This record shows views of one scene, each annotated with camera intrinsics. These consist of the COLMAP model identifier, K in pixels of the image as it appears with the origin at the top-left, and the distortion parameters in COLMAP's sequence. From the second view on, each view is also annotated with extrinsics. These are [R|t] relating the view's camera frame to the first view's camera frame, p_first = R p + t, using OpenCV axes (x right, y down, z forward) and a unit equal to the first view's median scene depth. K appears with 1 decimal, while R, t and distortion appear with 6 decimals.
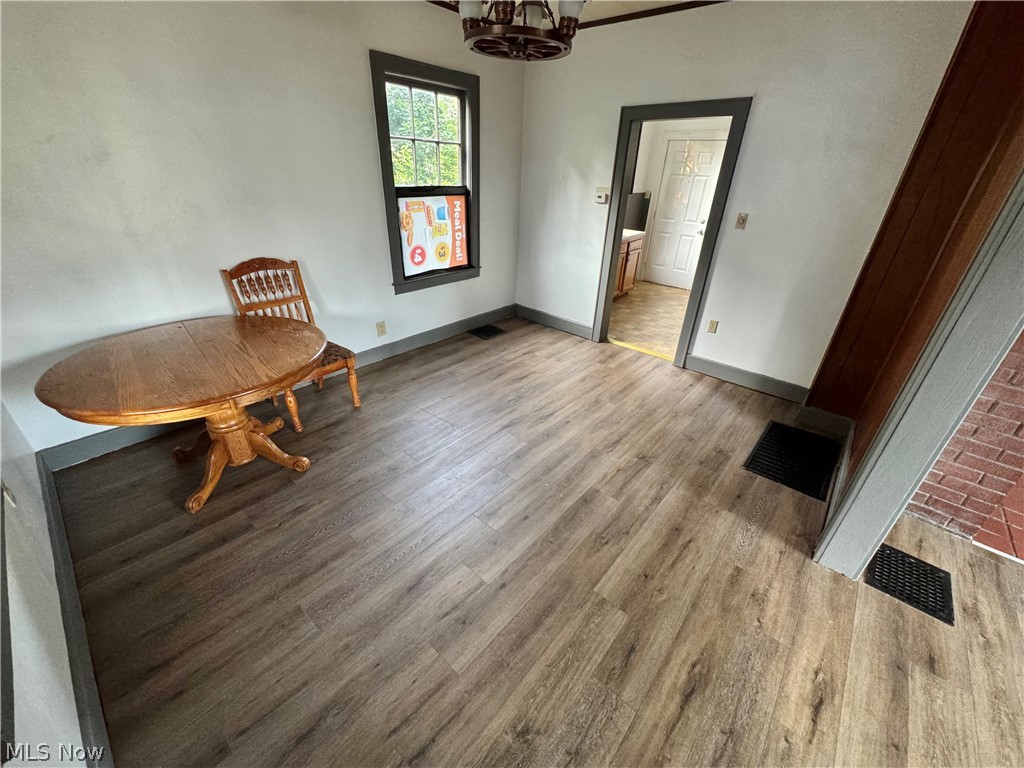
lens RADIAL K [[409.6, 0, 512.7], [0, 409.6, 385.1], [0, 0, 1]] dist [-0.003797, 0.000090]
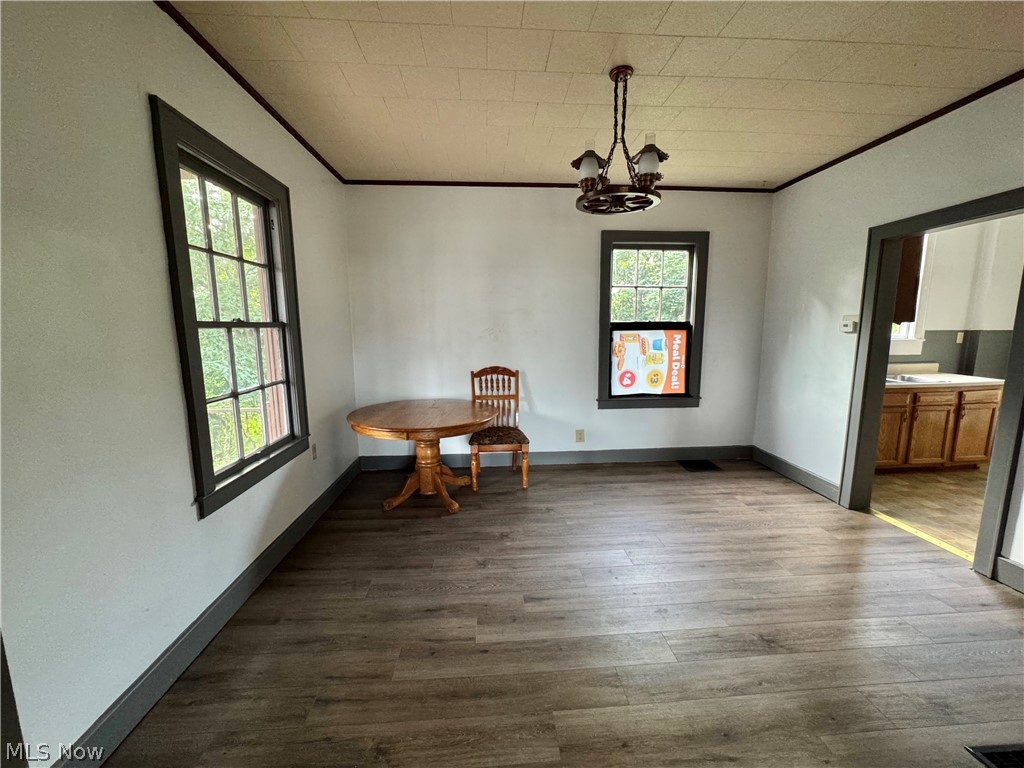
lens RADIAL K [[409.6, 0, 512.7], [0, 409.6, 385.1], [0, 0, 1]] dist [-0.003797, 0.000090]
pose [[0.707583, 0.061791, -0.703923, 0.345441], [-0.304670, 0.925498, -0.225013, 0.045471], [0.637575, 0.373679, 0.673693, 0.062198]]
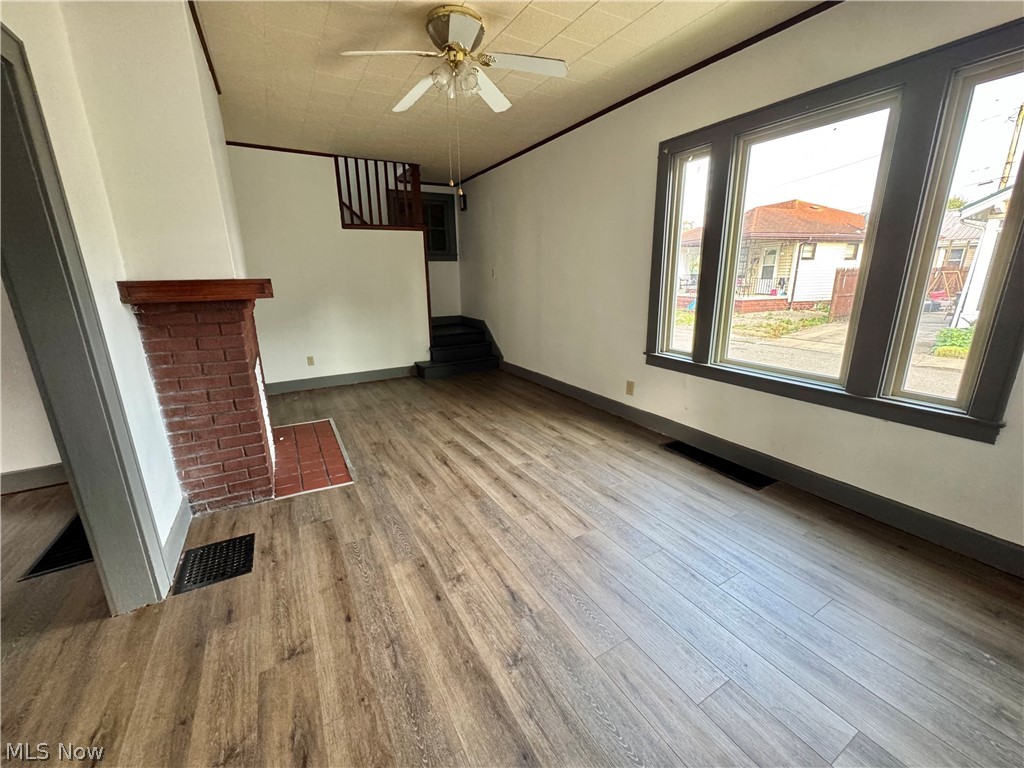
lens RADIAL K [[409.6, 0, 512.7], [0, 409.6, 385.1], [0, 0, 1]] dist [-0.003797, 0.000090]
pose [[0.322477, -0.287444, 0.901878, 0.201925], [0.468830, 0.876207, 0.111626, 0.162944], [-0.822318, 0.386831, 0.417319, -0.135082]]
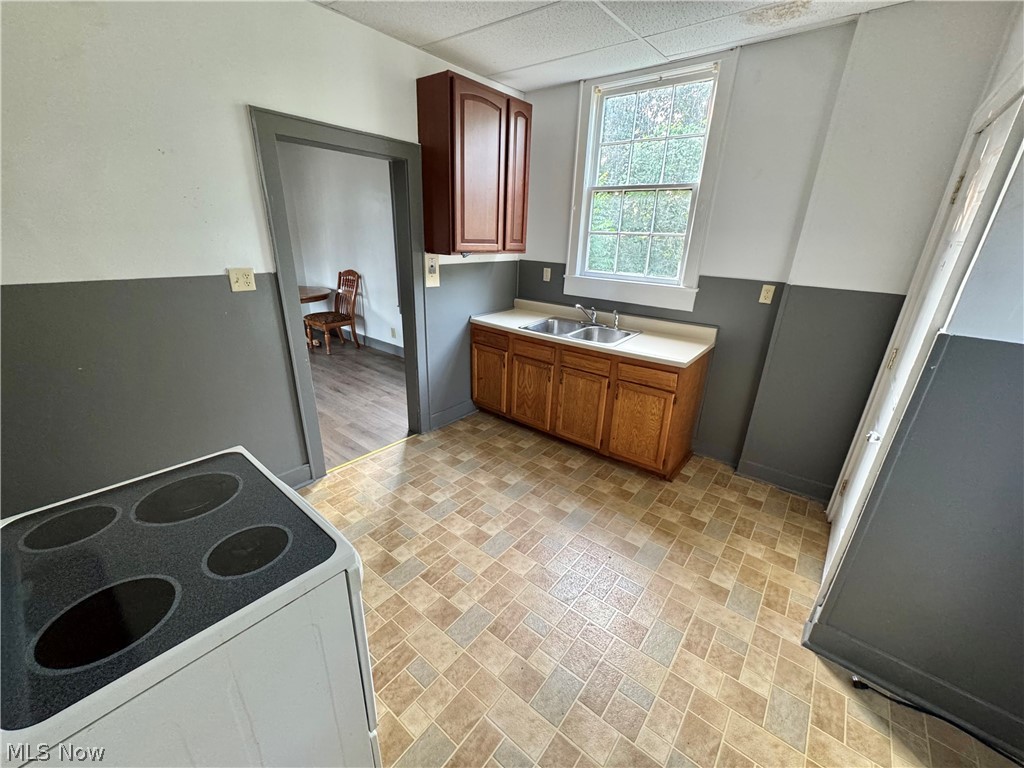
lens RADIAL K [[409.6, 0, 512.7], [0, 409.6, 385.1], [0, 0, 1]] dist [-0.003797, 0.000090]
pose [[0.035687, 0.323597, -0.945522, 1.139588], [-0.495453, 0.827395, 0.264469, -0.586755], [0.867901, 0.459024, 0.189855, 1.197361]]
